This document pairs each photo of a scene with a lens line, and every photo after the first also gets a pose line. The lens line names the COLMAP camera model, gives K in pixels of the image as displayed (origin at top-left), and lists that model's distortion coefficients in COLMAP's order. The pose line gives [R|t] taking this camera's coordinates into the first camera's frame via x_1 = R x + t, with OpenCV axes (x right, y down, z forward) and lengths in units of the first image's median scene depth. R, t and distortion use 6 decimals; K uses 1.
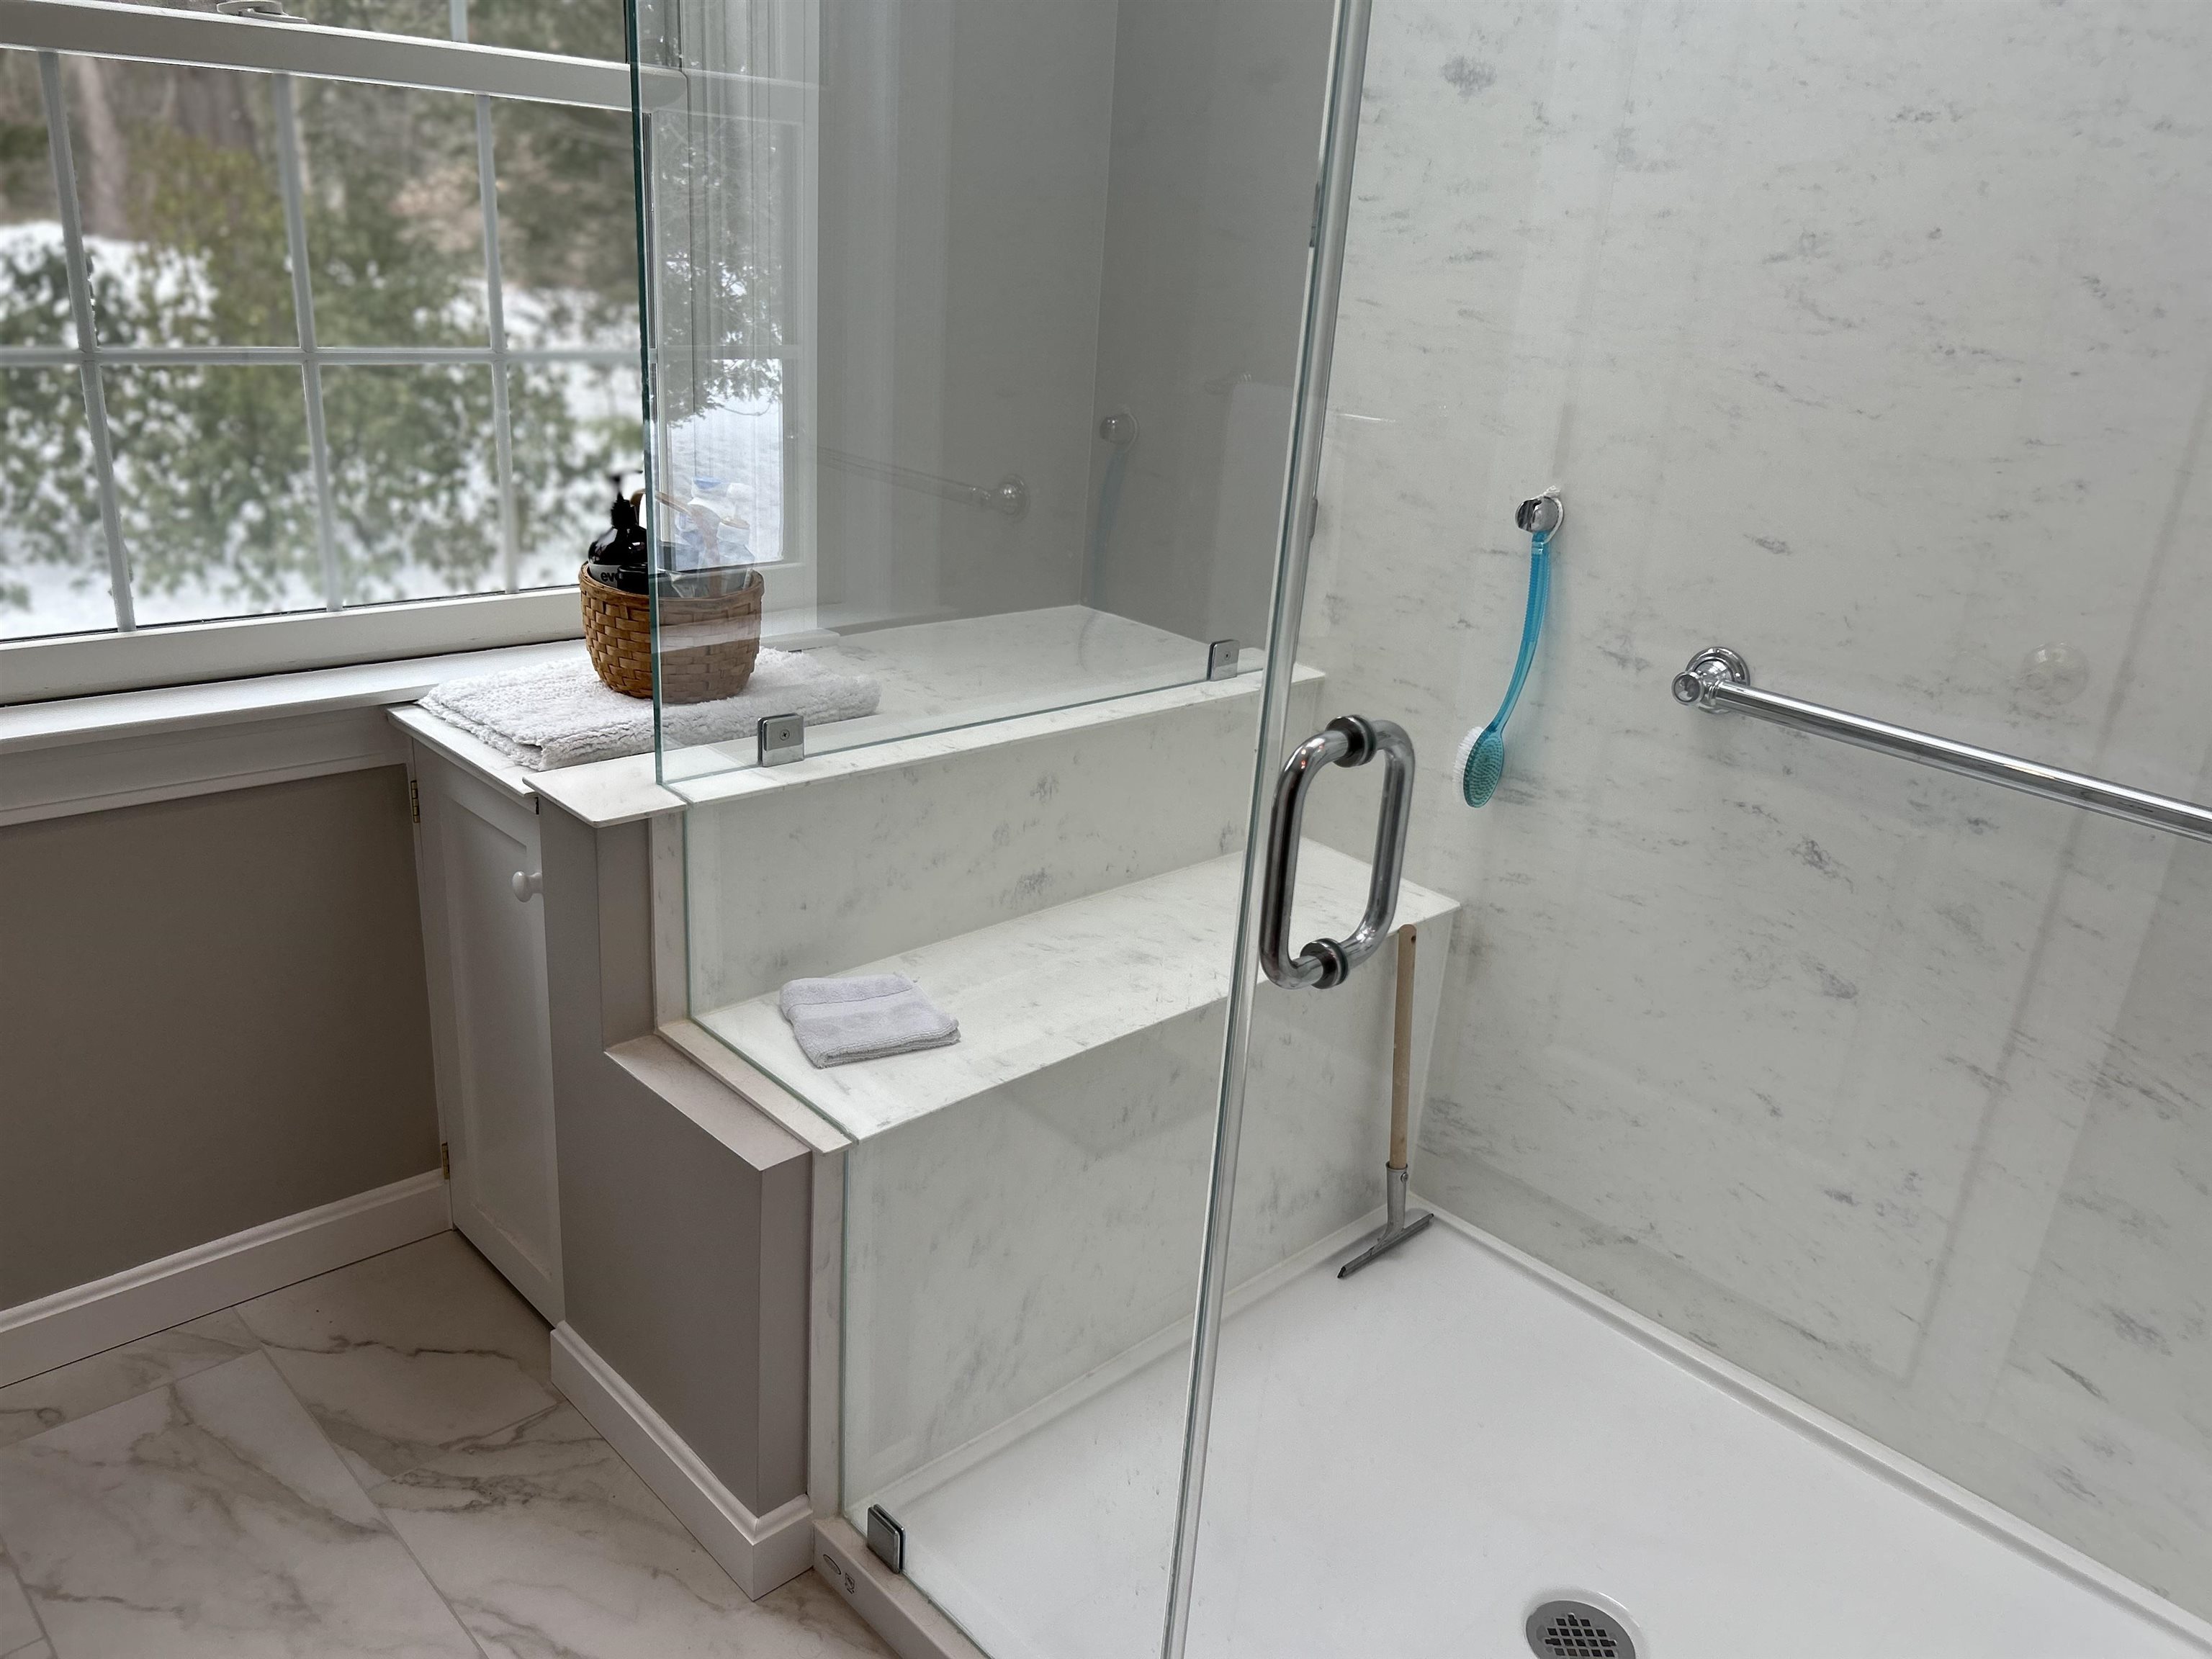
lens RADIAL K [[1666.1, 0, 1135.8], [0, 1666.1, 862.9], [0, 0, 1]] dist [0.030199, -0.021645]
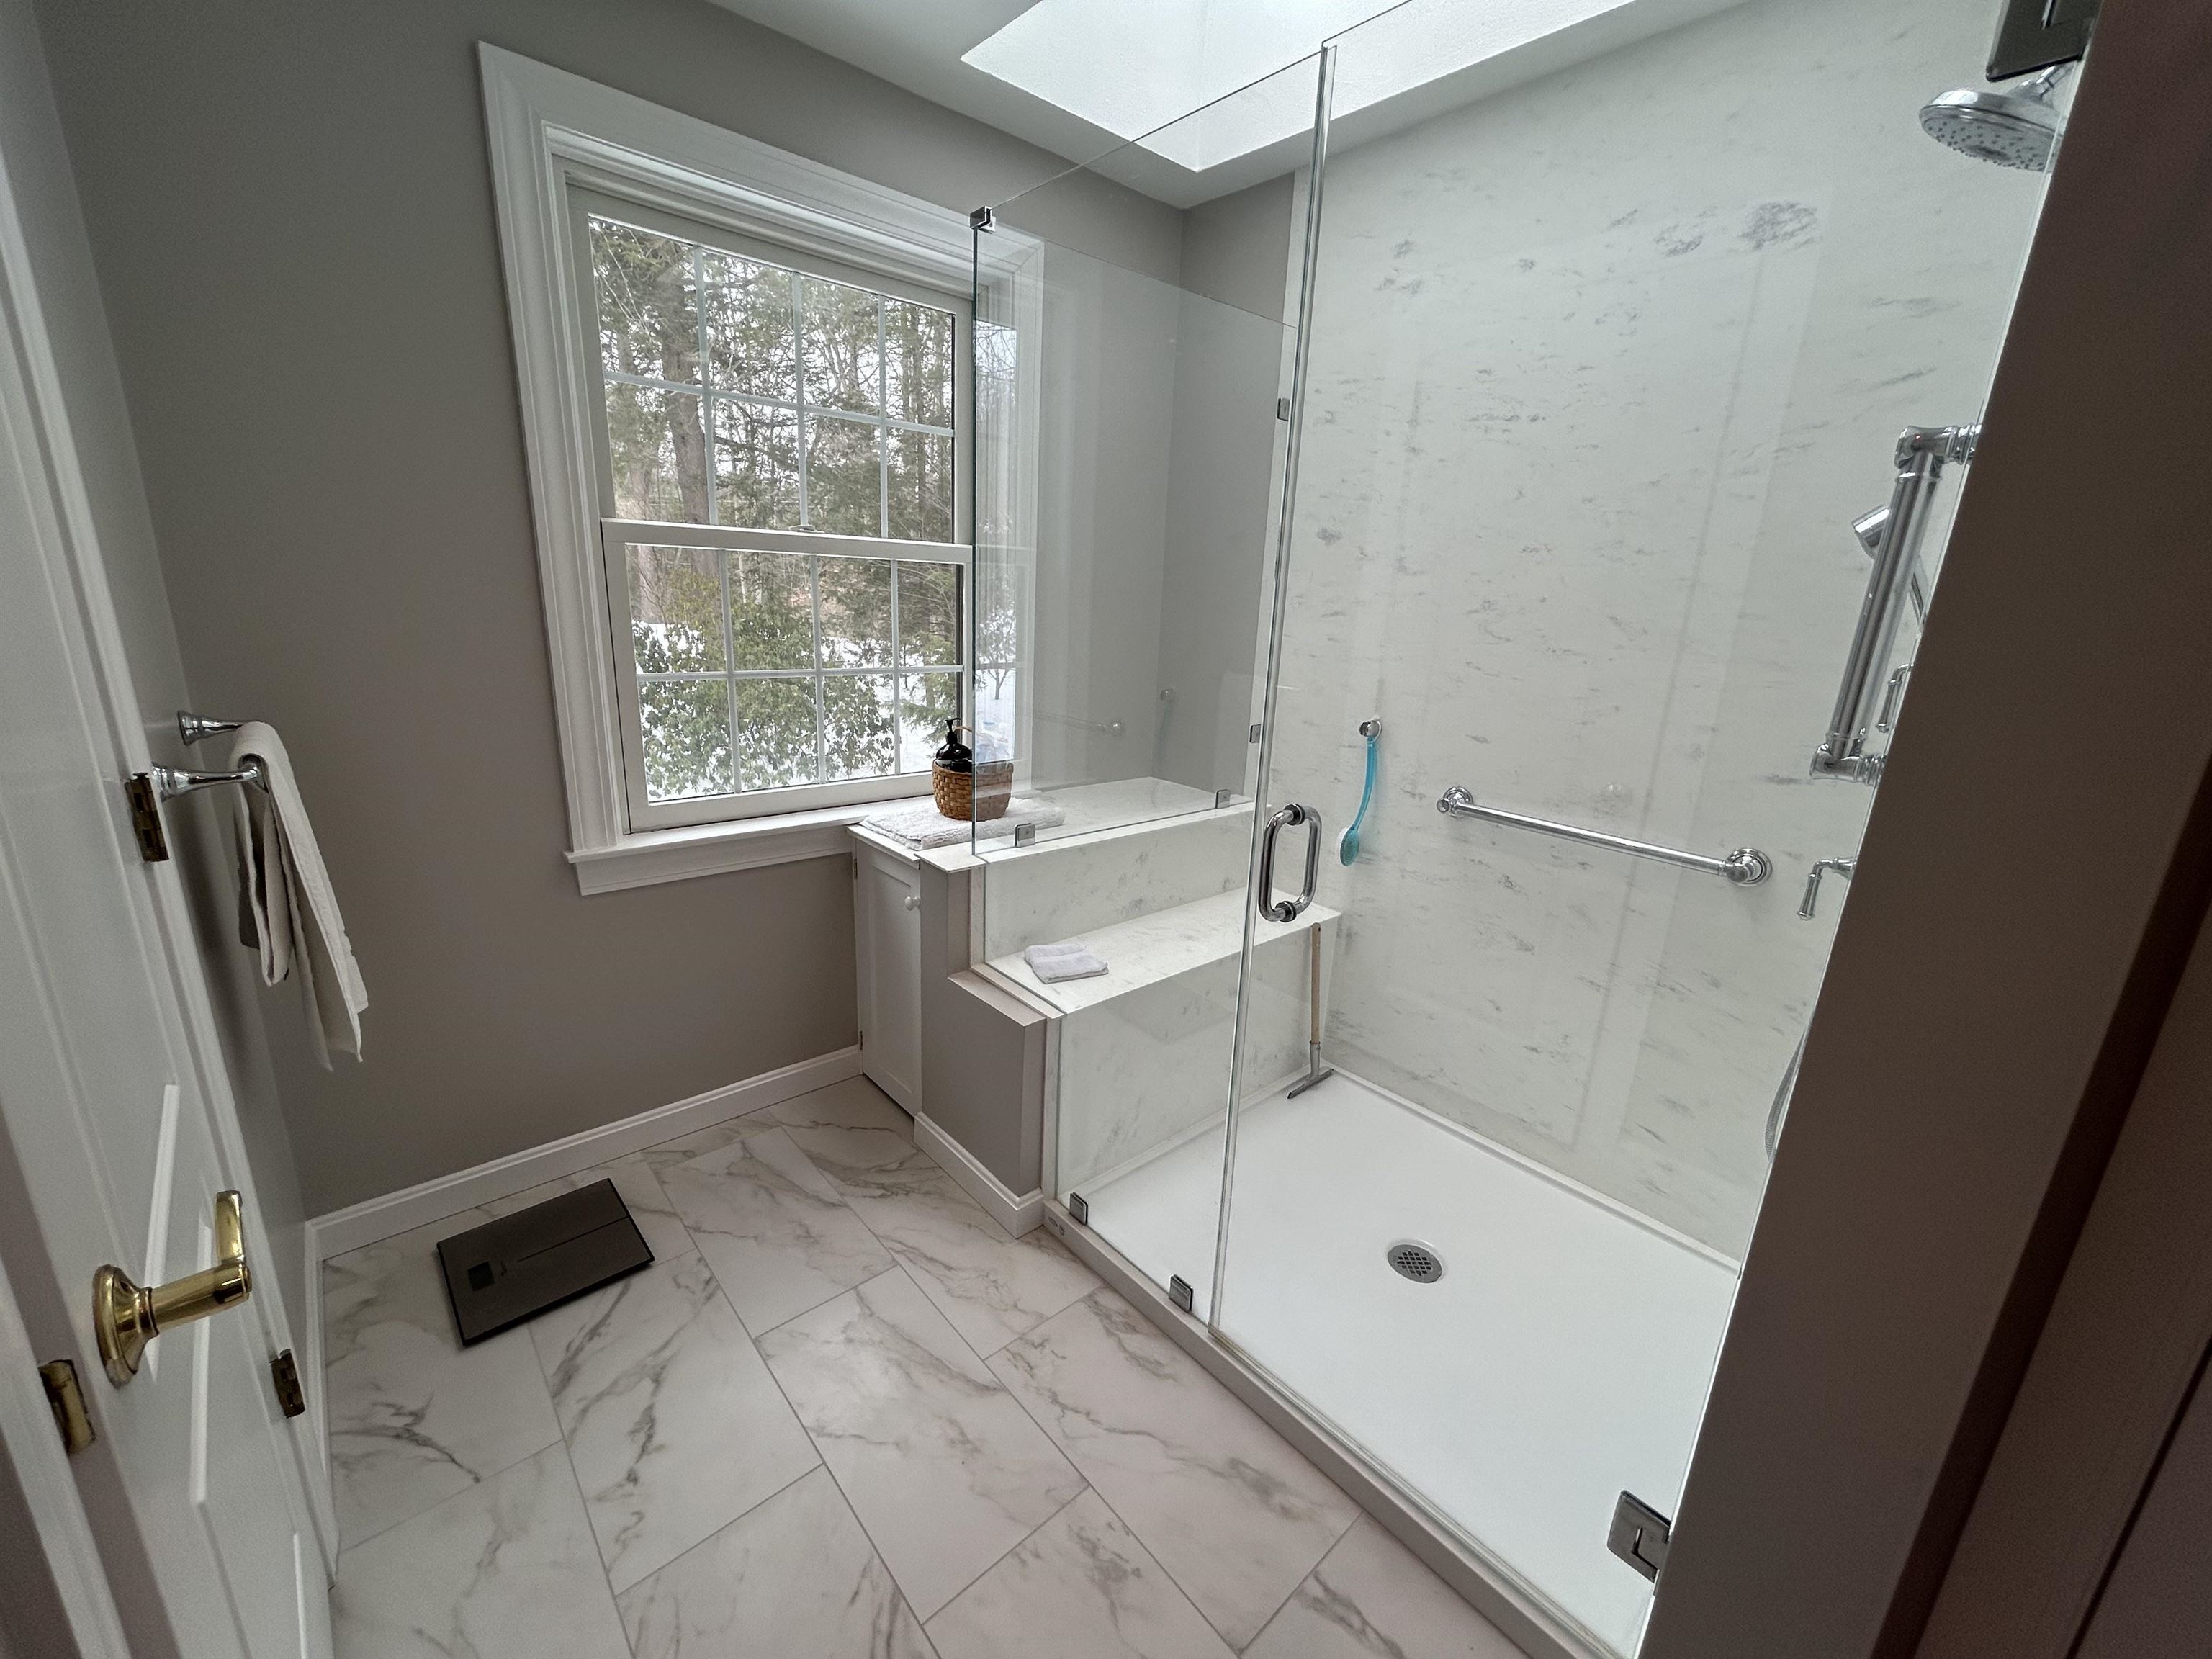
lens RADIAL K [[888.8, 0, 1114.3], [0, 888.8, 825.6], [0, 0, 1]] dist [-0.002691, 0.002033]
pose [[0.998628, -0.017396, -0.049389, -0.036022], [0.011628, 0.993324, -0.114767, 0.046407], [0.051056, 0.114035, 0.992164, -0.147990]]
